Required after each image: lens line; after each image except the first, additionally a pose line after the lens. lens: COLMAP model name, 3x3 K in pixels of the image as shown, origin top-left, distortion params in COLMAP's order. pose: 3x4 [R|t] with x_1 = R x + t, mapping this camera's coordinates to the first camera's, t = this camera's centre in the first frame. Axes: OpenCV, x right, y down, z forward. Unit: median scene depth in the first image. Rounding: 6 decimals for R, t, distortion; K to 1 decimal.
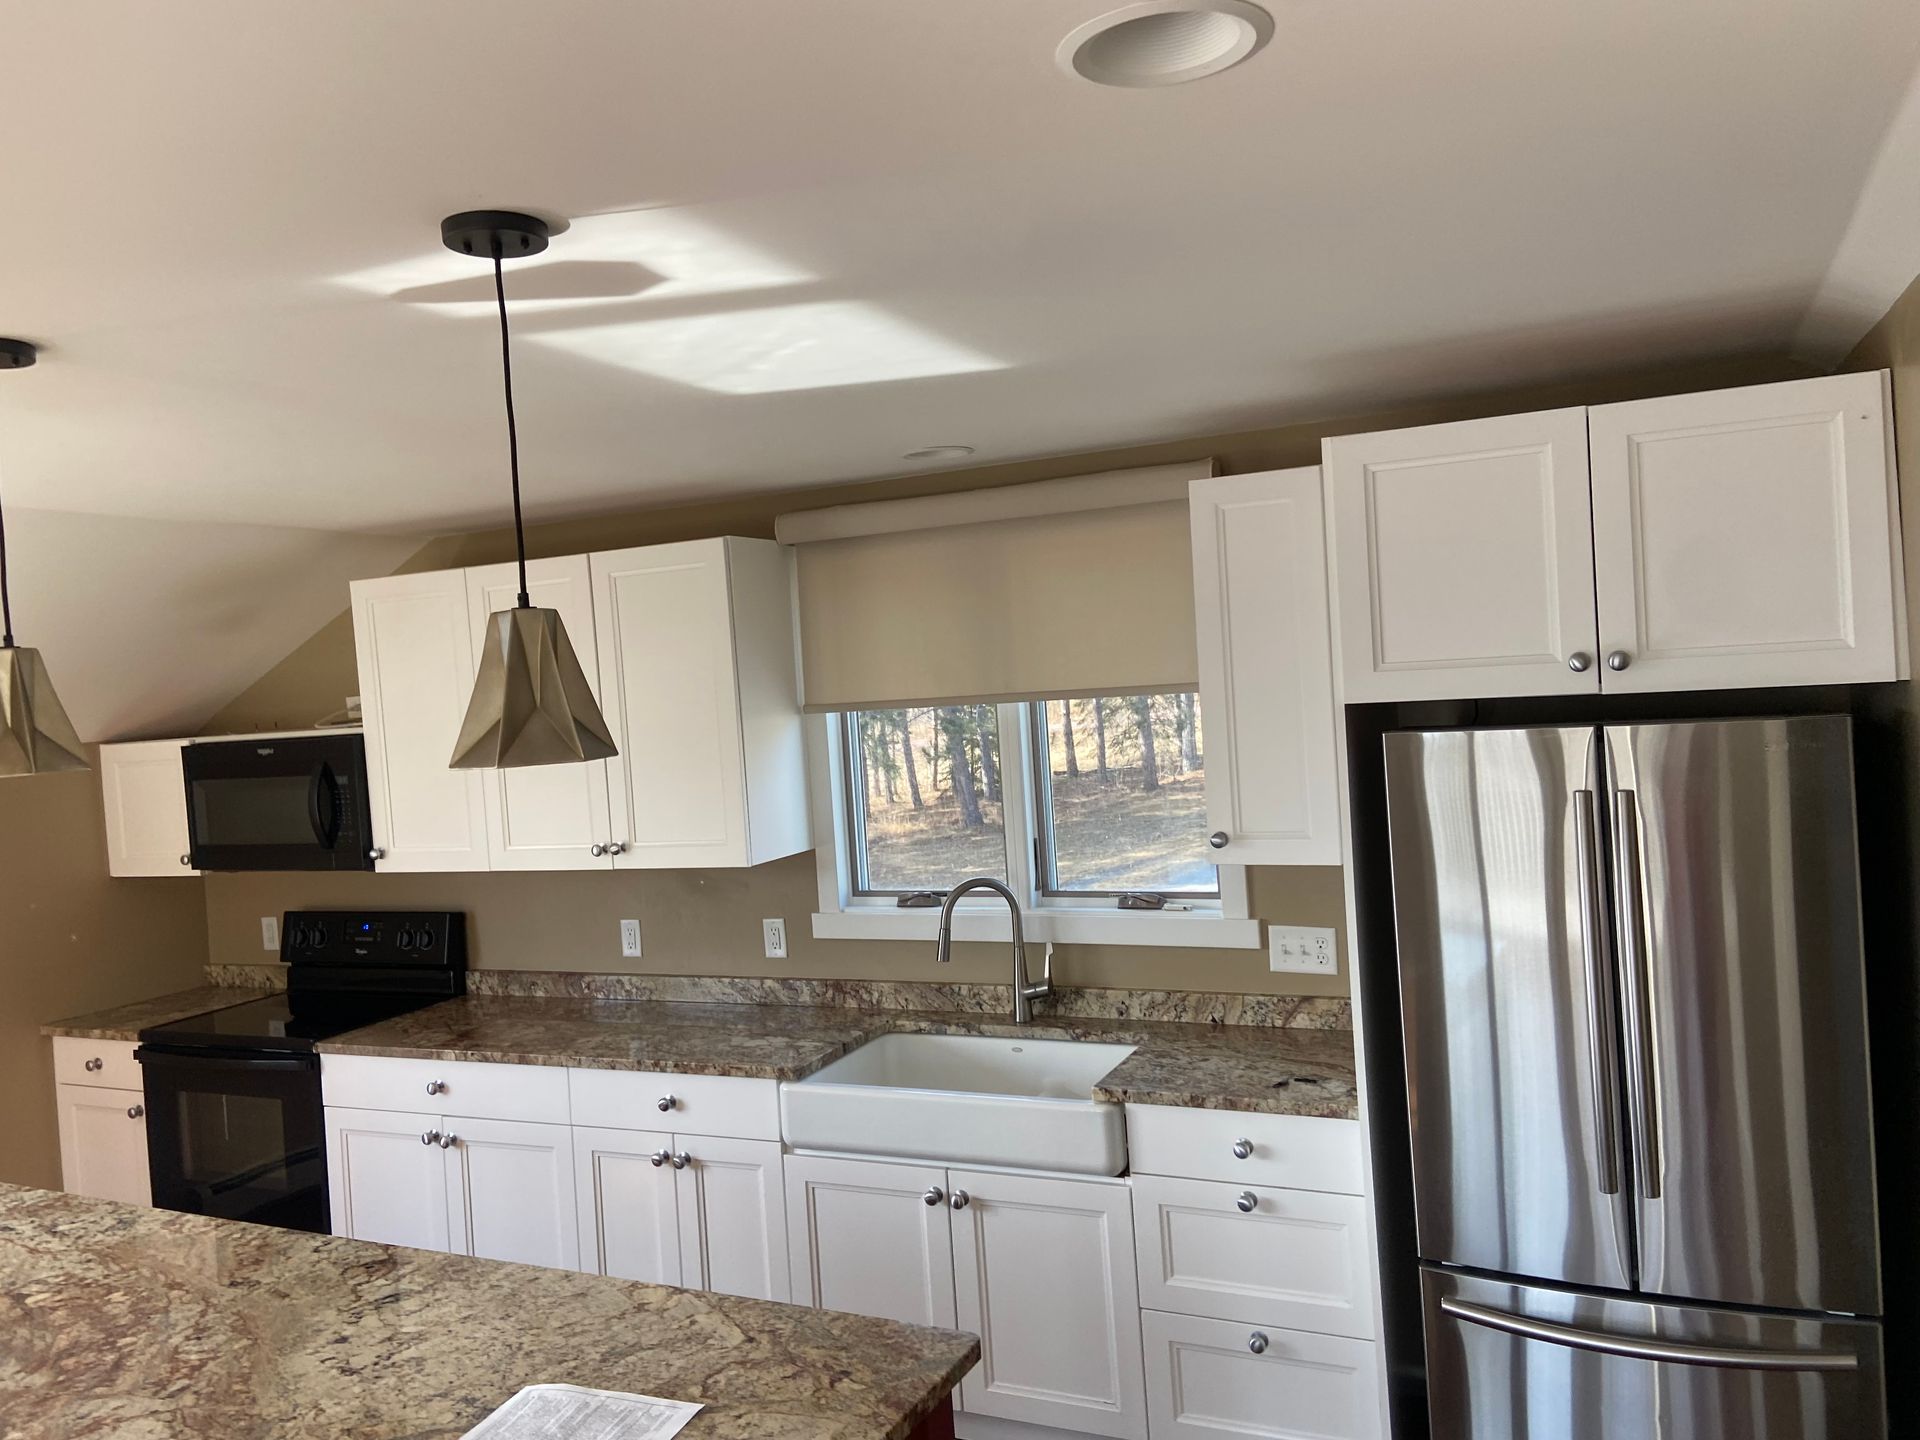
lens RADIAL K [[1451.4, 0, 949.3], [0, 1451.4, 676.6], [0, 0, 1]] dist [0.103579, -0.105738]
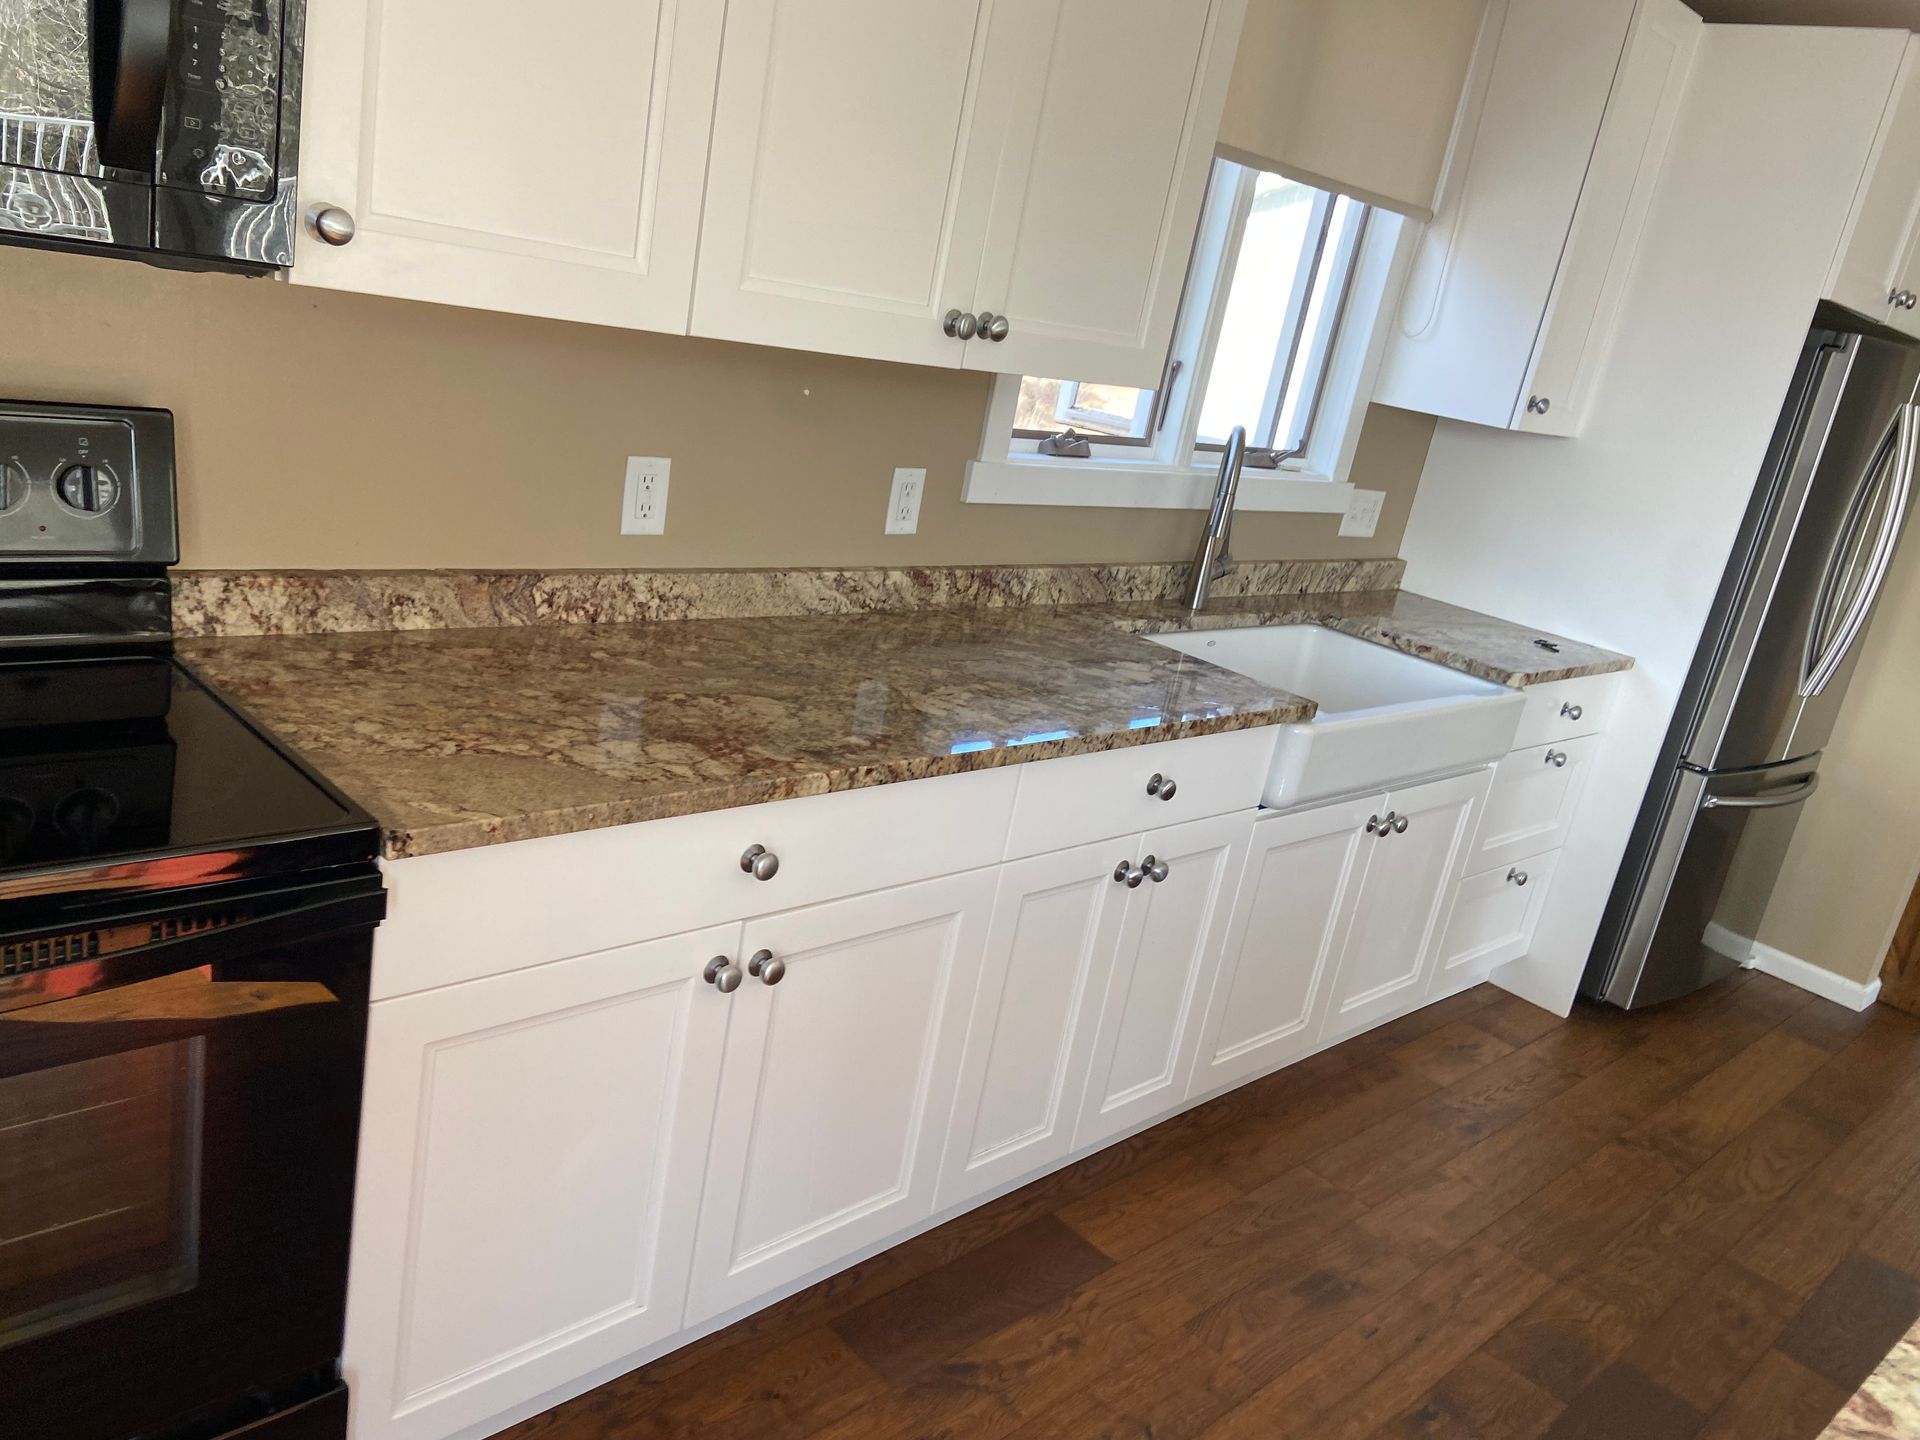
lens RADIAL K [[1451.4, 0, 947.0], [0, 1451.4, 731.8], [0, 0, 1]] dist [0.103579, -0.105738]
pose [[0.347392, -0.158882, 0.924162, -0.684095], [-0.197909, 0.950919, 0.237876, 0.128836], [-0.916597, -0.265536, 0.298897, 0.807703]]
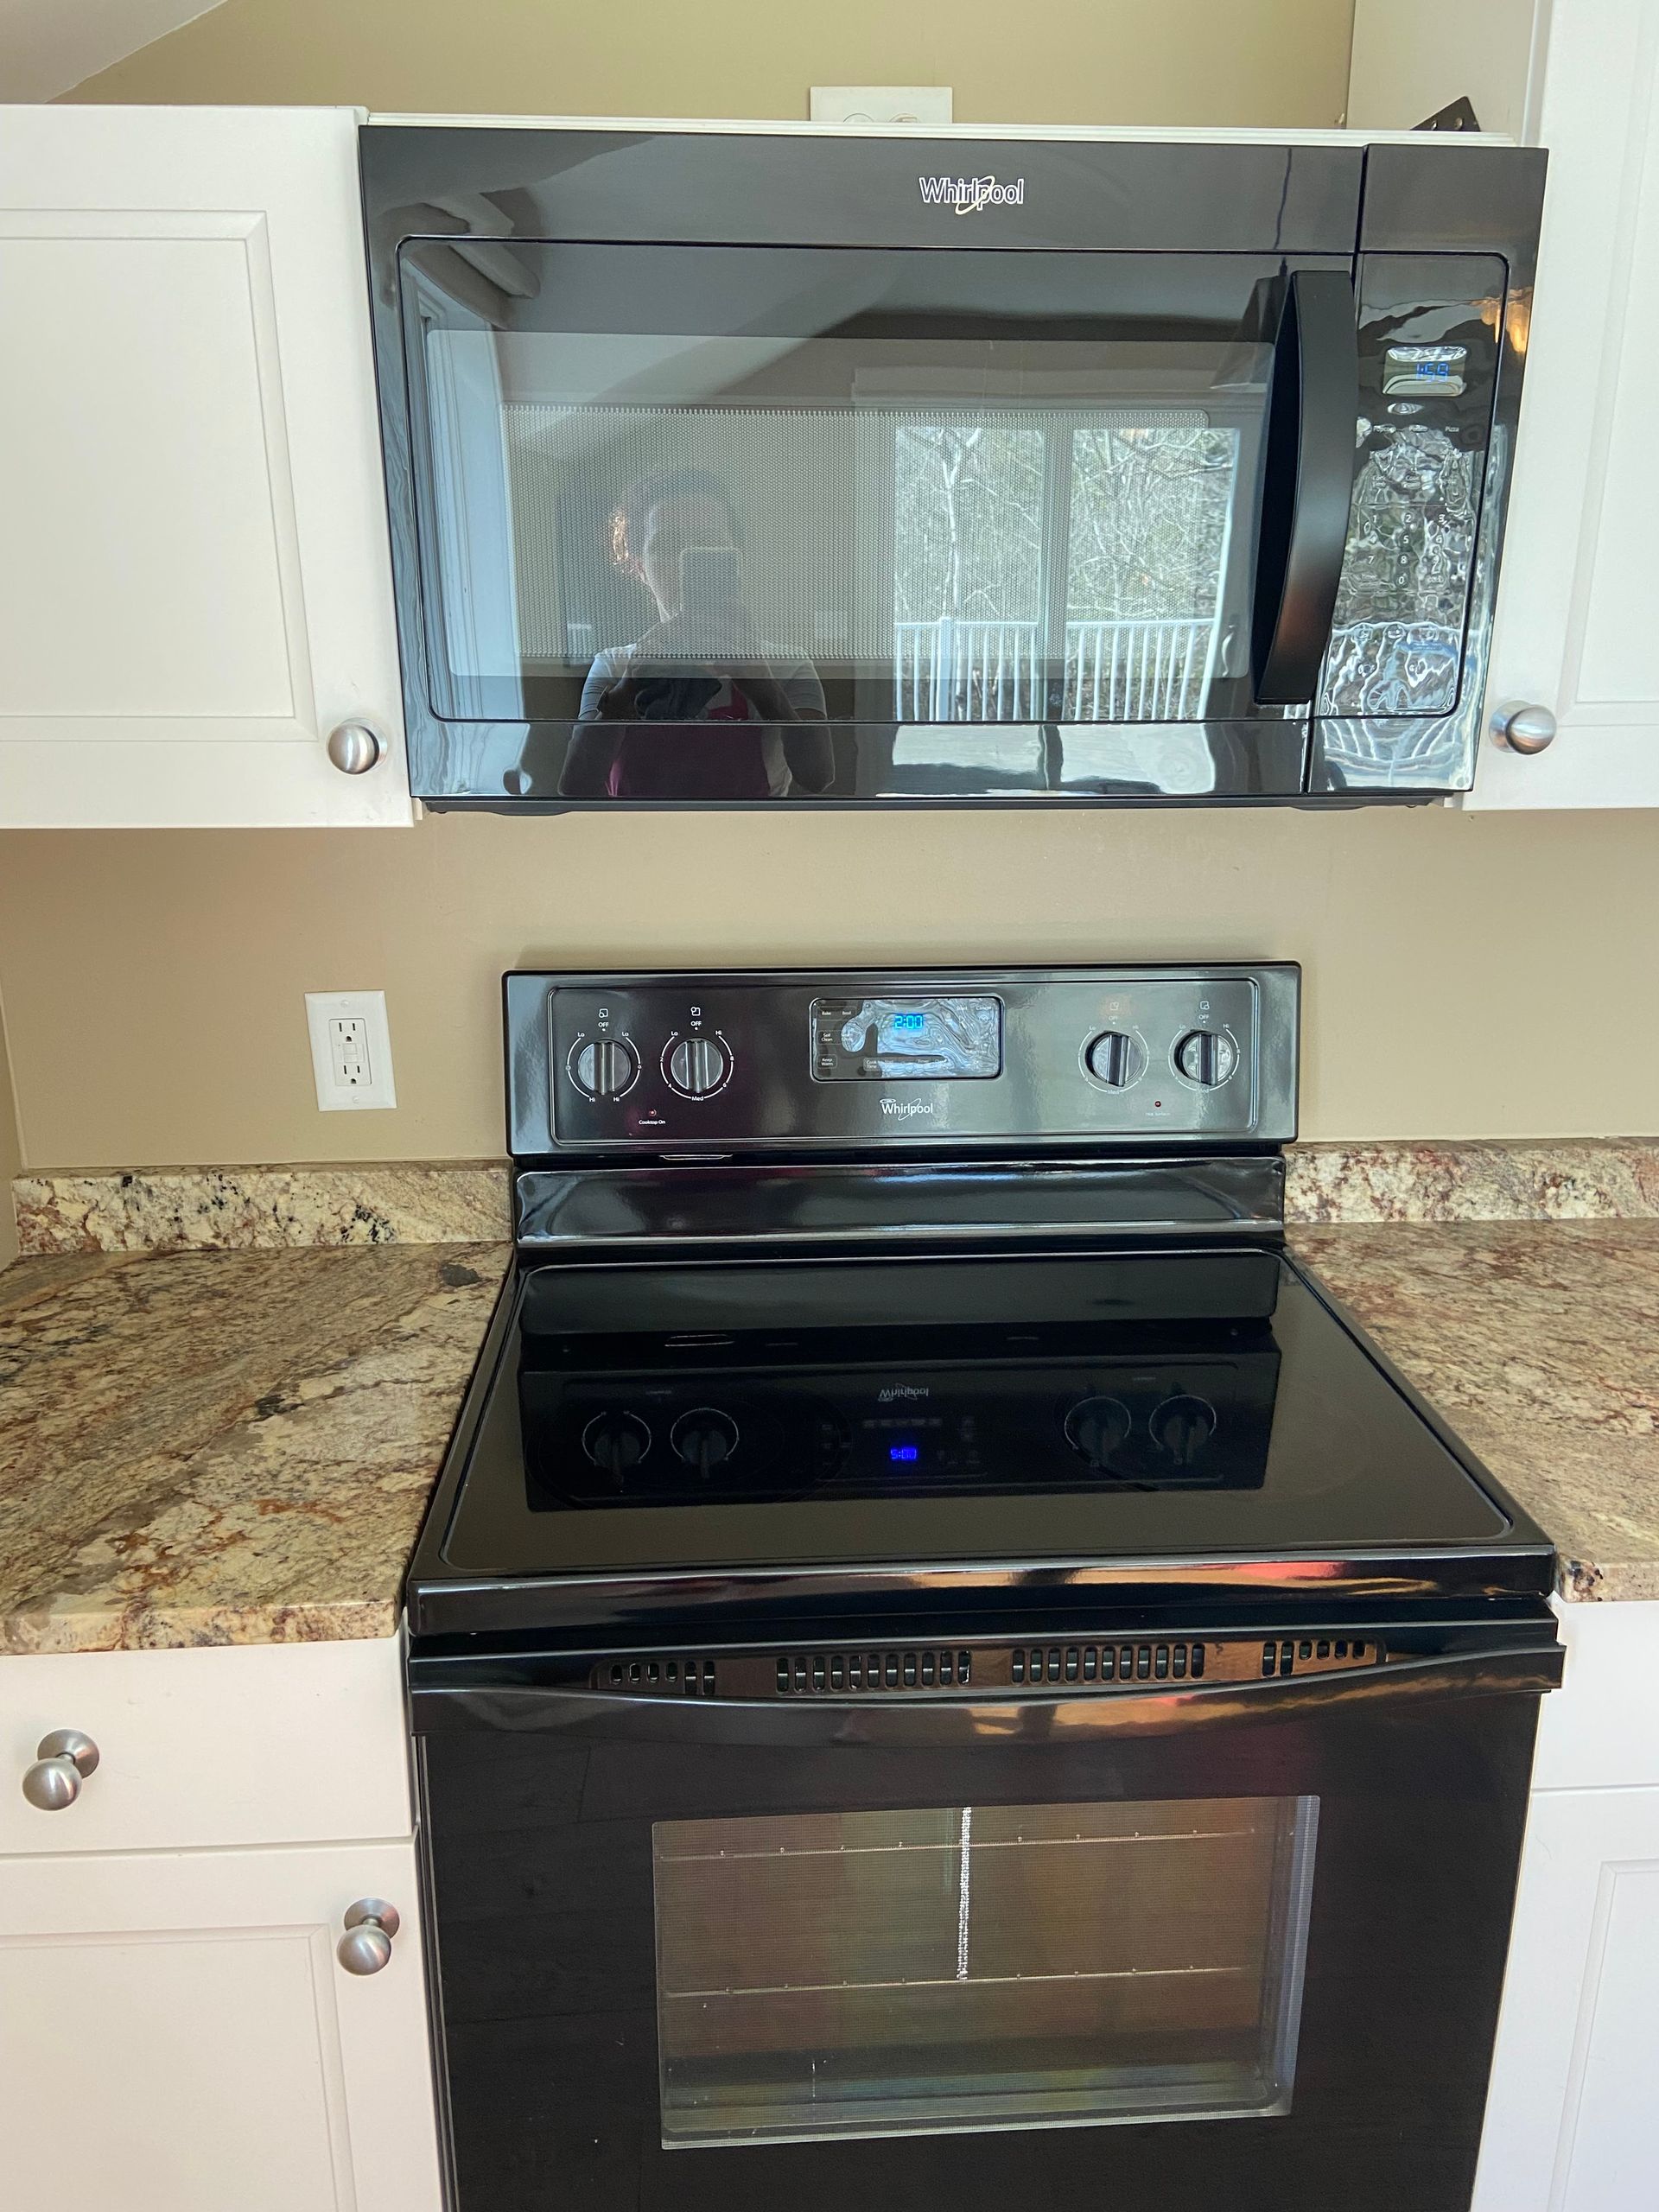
lens RADIAL K [[1672.1, 0, 836.7], [0, 1672.1, 1059.0], [0, 0, 1]] dist [0.103579, -0.105738]
pose [[0.876494, -0.064545, 0.477066, -0.650044], [-0.058667, 0.969265, 0.238923, 0.119563], [-0.477824, -0.237403, 0.845768, 0.861922]]
